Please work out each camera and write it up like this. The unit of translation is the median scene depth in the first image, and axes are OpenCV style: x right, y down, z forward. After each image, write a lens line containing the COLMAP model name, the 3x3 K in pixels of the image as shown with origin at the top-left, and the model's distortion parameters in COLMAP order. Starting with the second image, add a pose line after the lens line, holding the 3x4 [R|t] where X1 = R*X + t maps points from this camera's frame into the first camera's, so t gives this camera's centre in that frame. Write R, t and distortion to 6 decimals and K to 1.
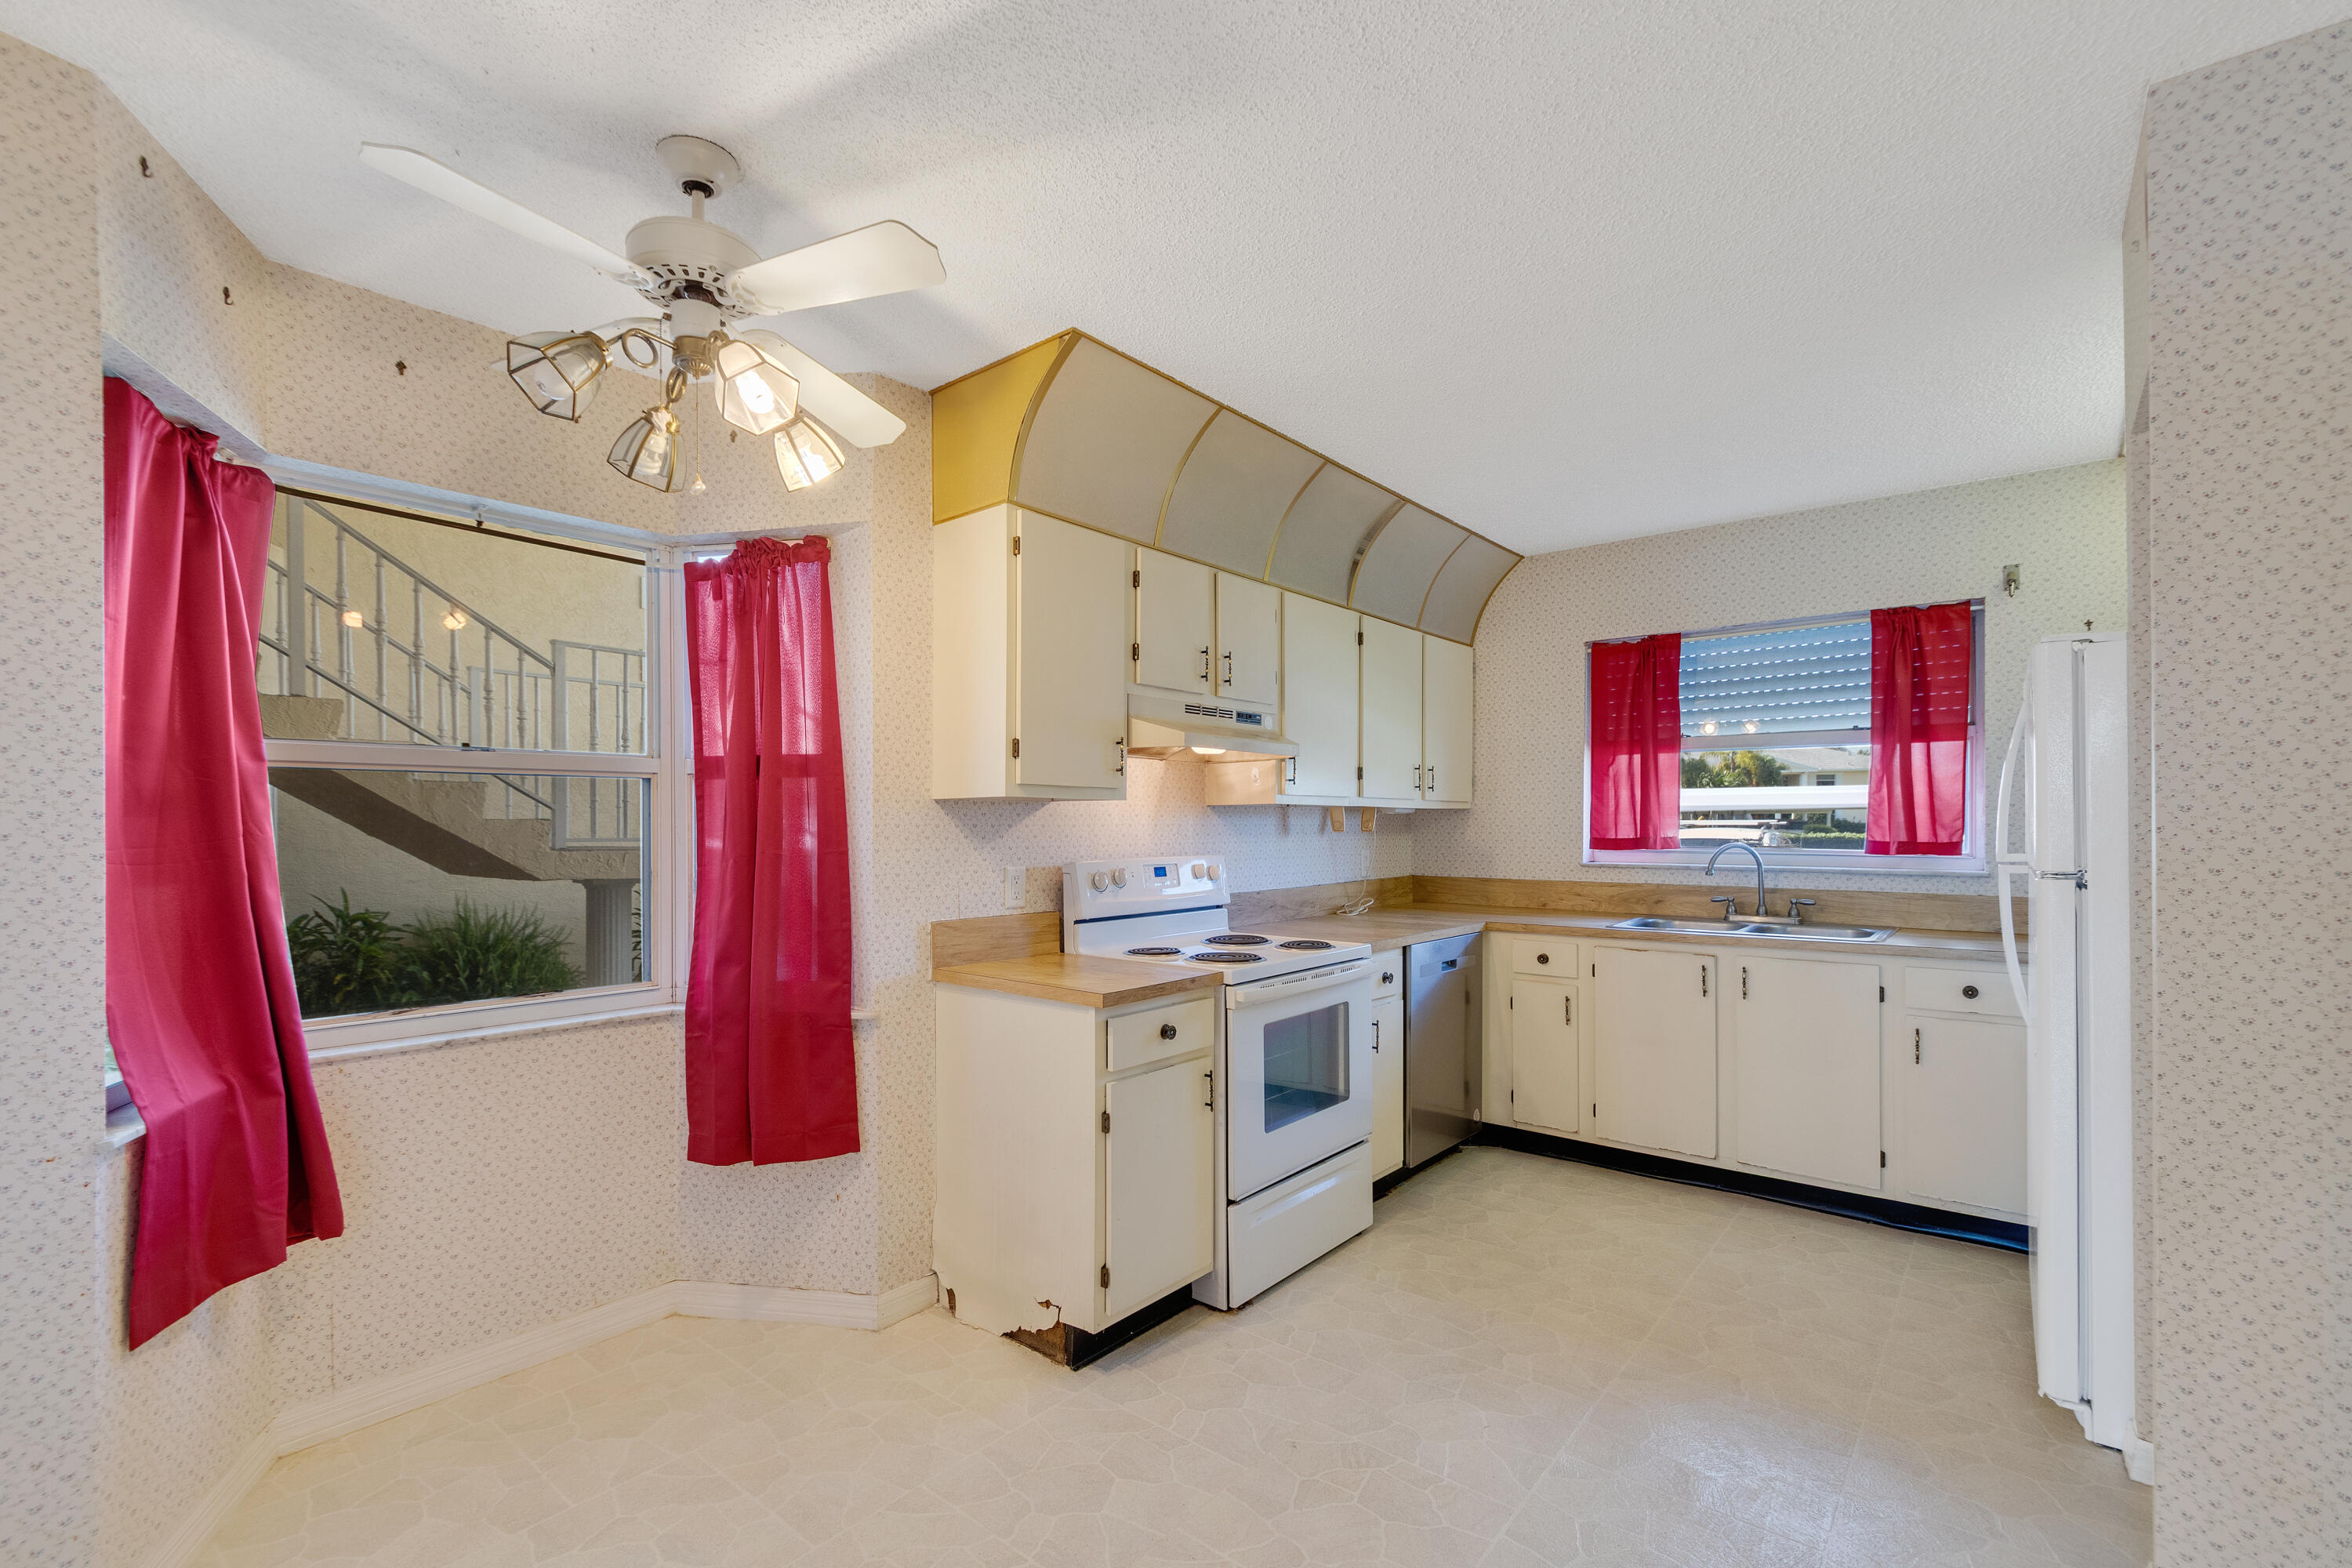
lens RADIAL K [[1050.1, 0, 1135.6], [0, 1050.1, 821.7], [0, 0, 1]] dist [0.010851, -0.000195]
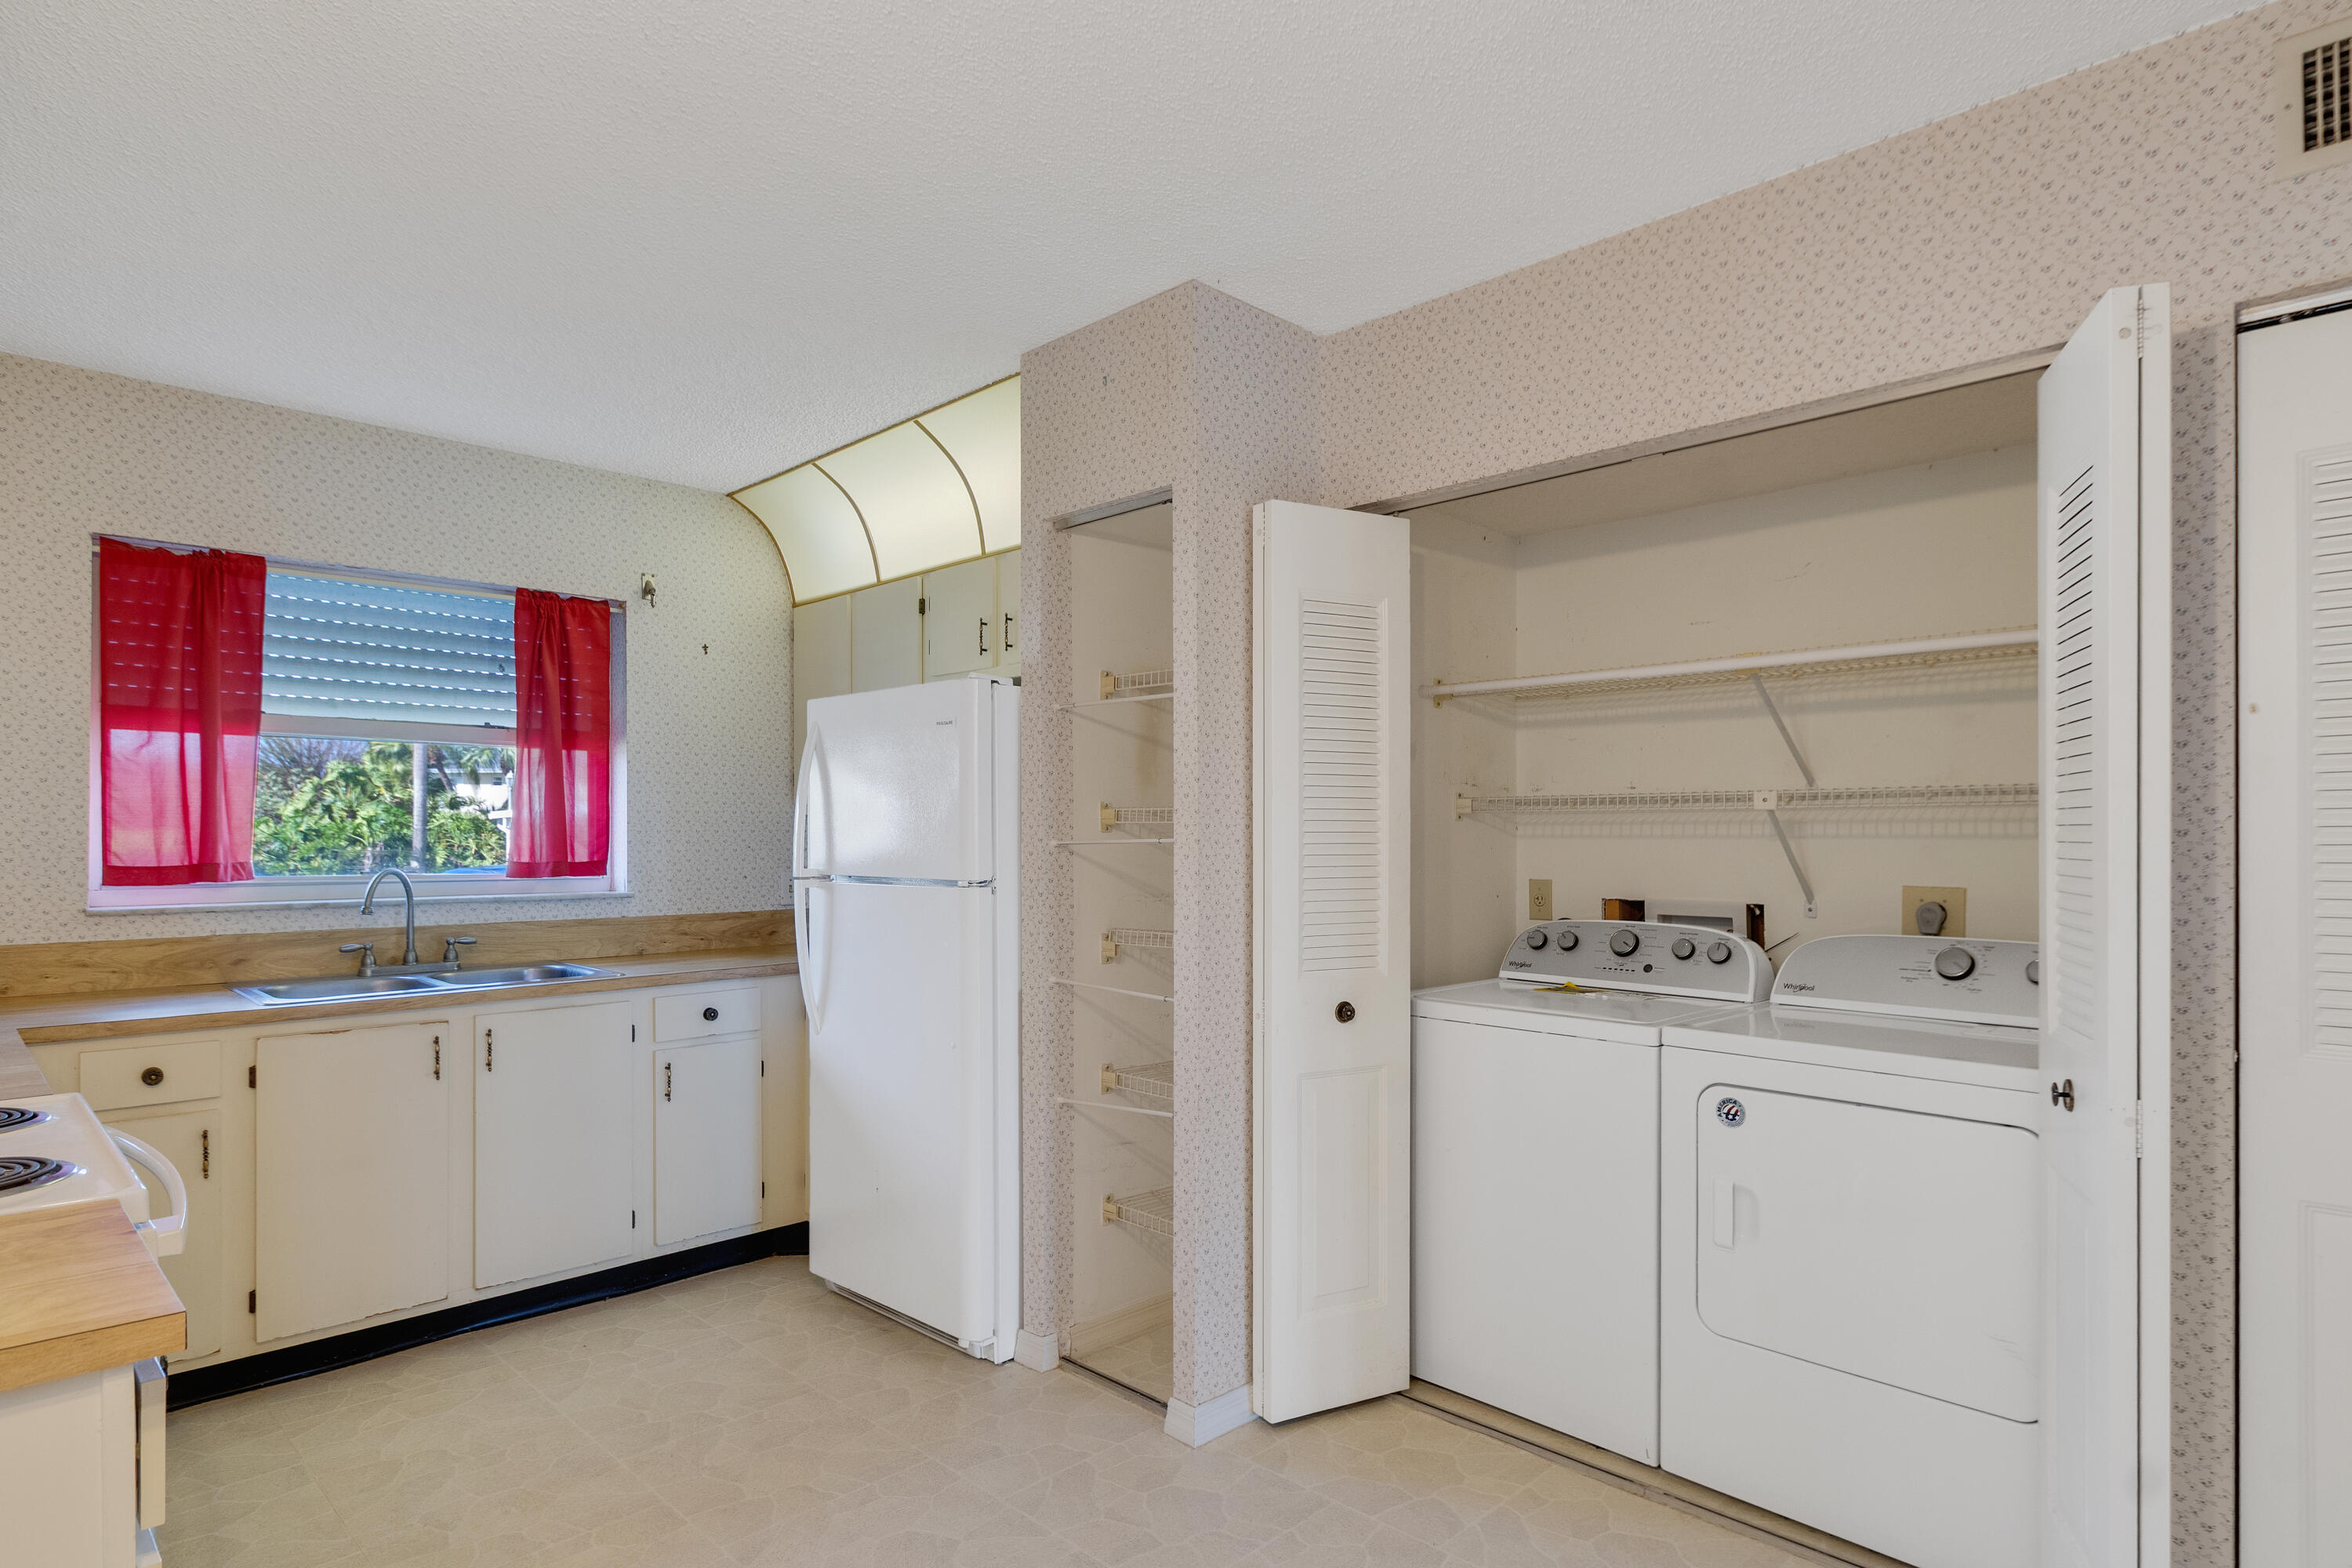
lens RADIAL K [[1277.6, 0, 1175.9], [0, 1277.6, 843.8], [0, 0, 1]] dist [0.000507, -0.000532]
pose [[0.060169, -0.002208, 0.998186, -0.301778], [0.002673, 0.999994, 0.002051, 0.003217], [-0.998185, 0.002545, 0.060174, 0.432297]]
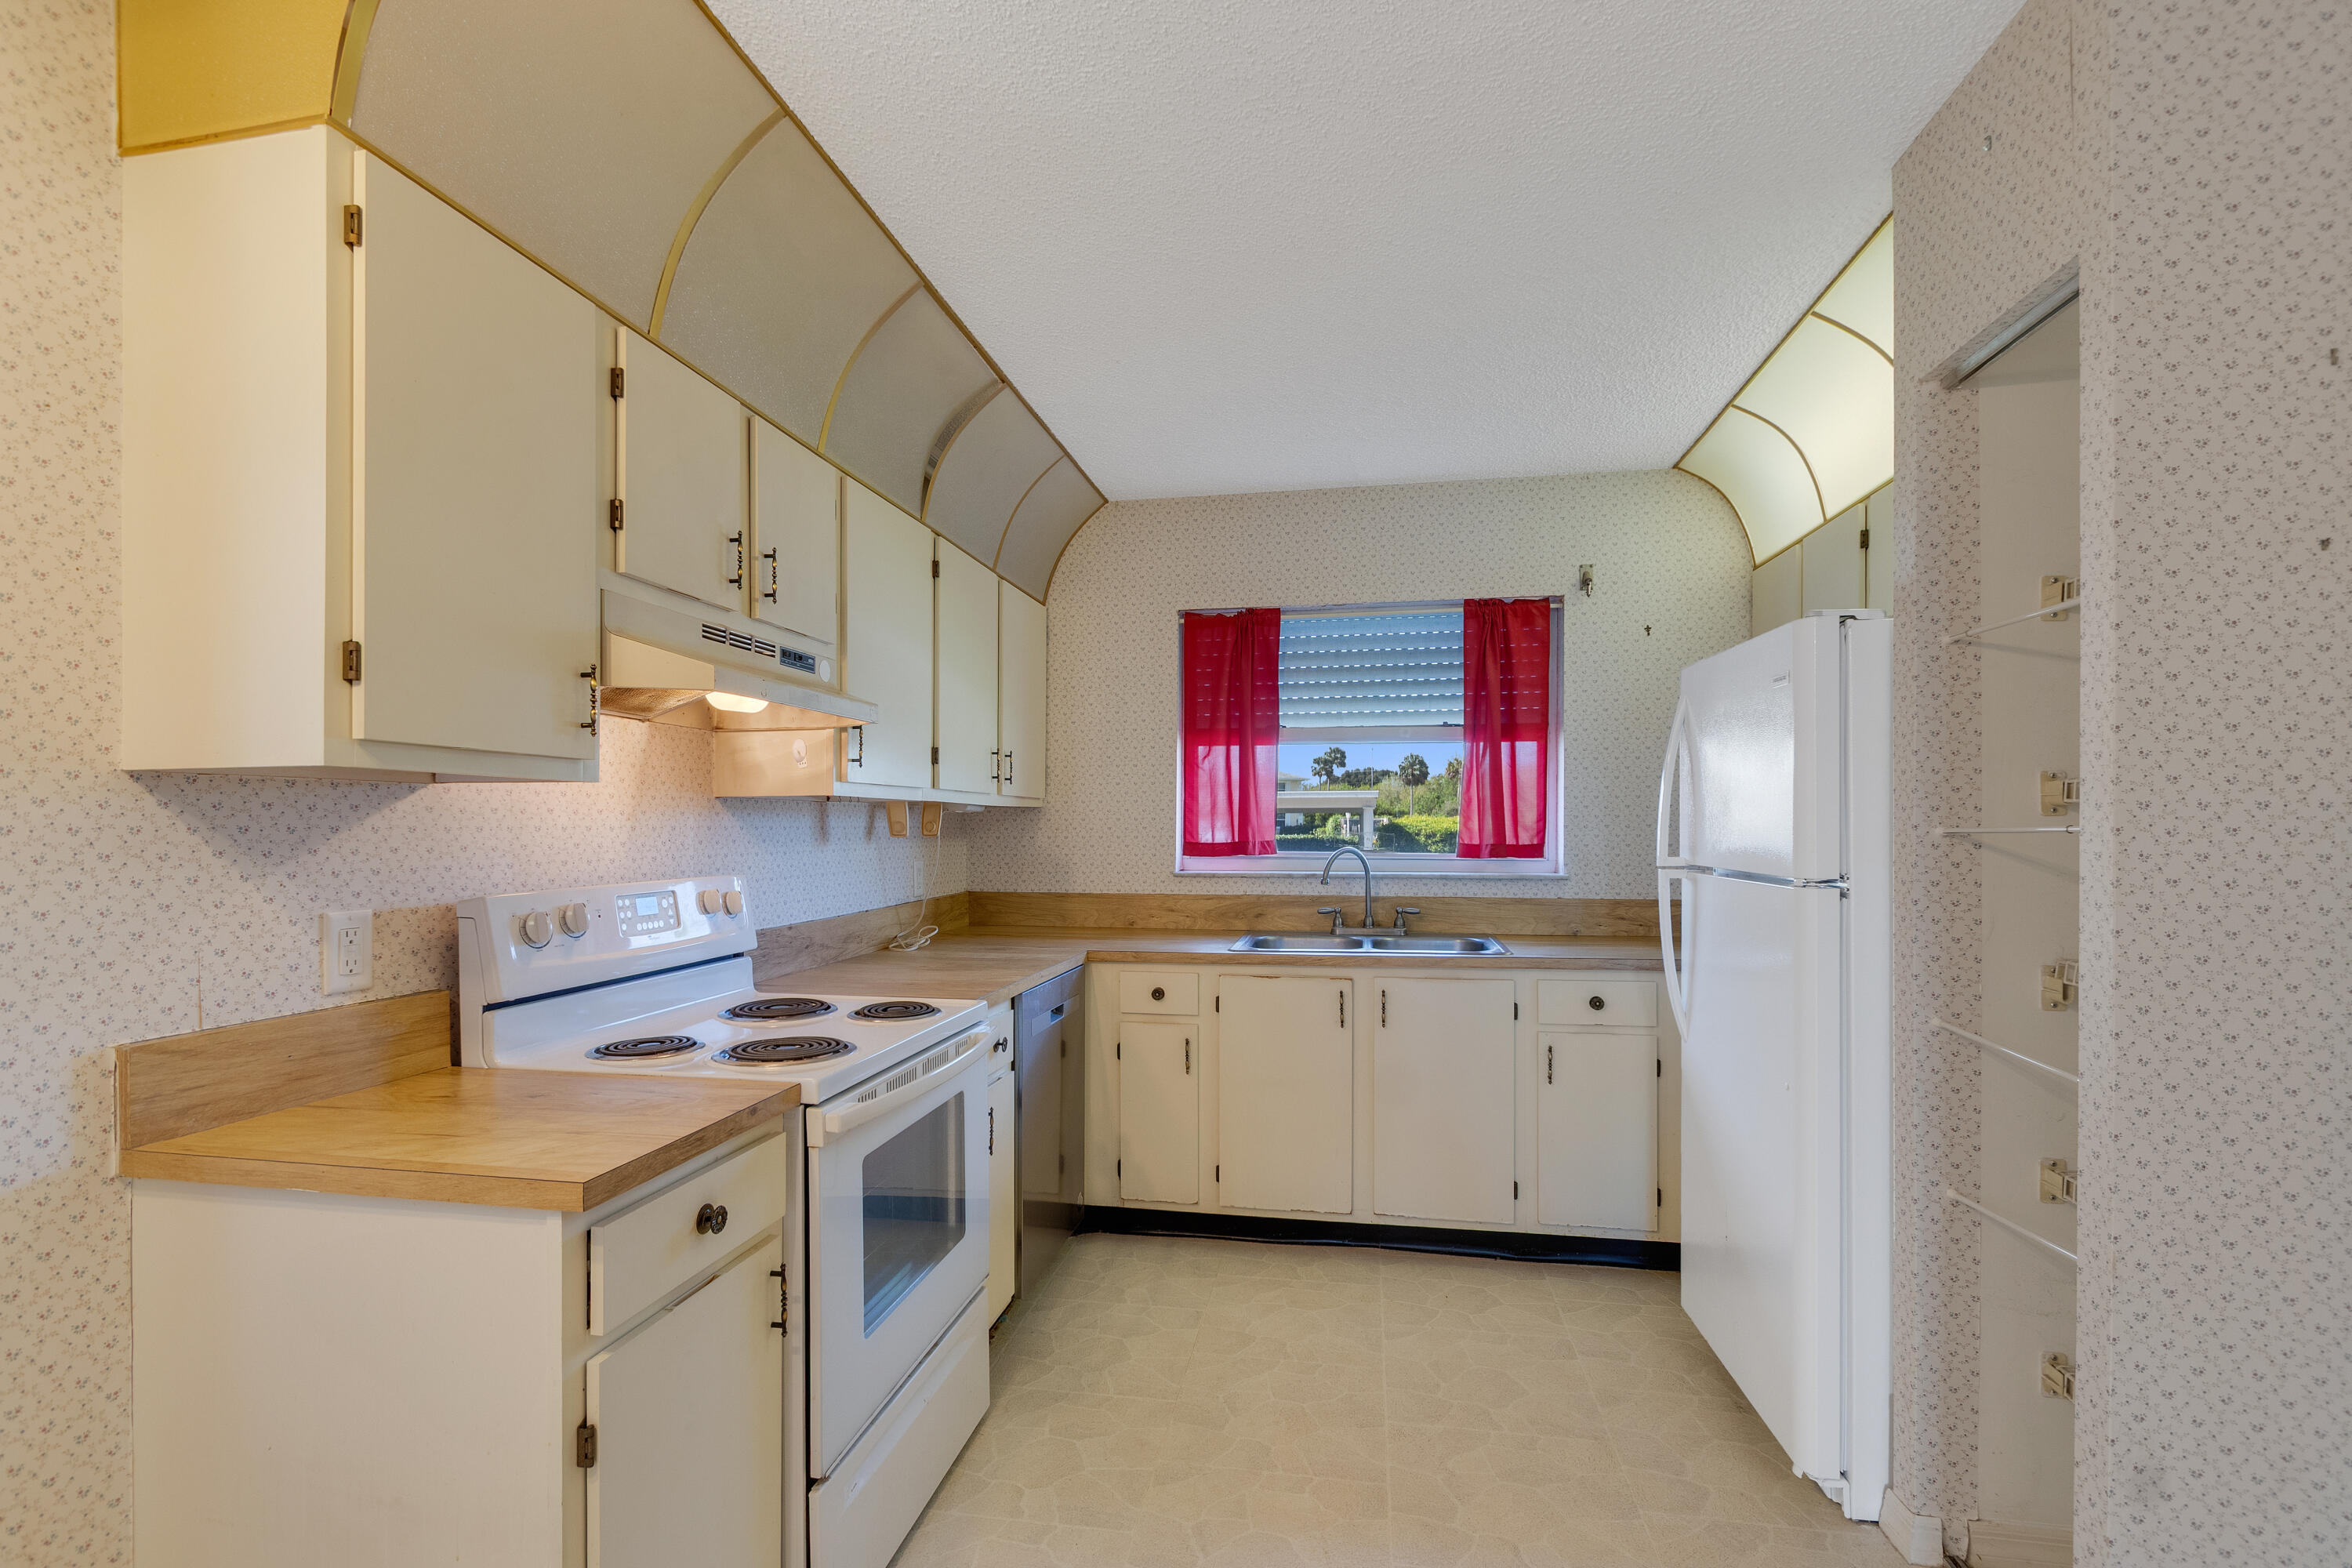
lens RADIAL K [[1099.0, 0, 1159.1], [0, 1099.0, 830.3], [0, 0, 1]] dist [0.009426, -0.005798]
pose [[0.863138, -0.002039, 0.504964, -0.039303], [-0.000540, 0.999988, 0.004960, 0.001358], [-0.504968, -0.004554, 0.863126, 0.298844]]
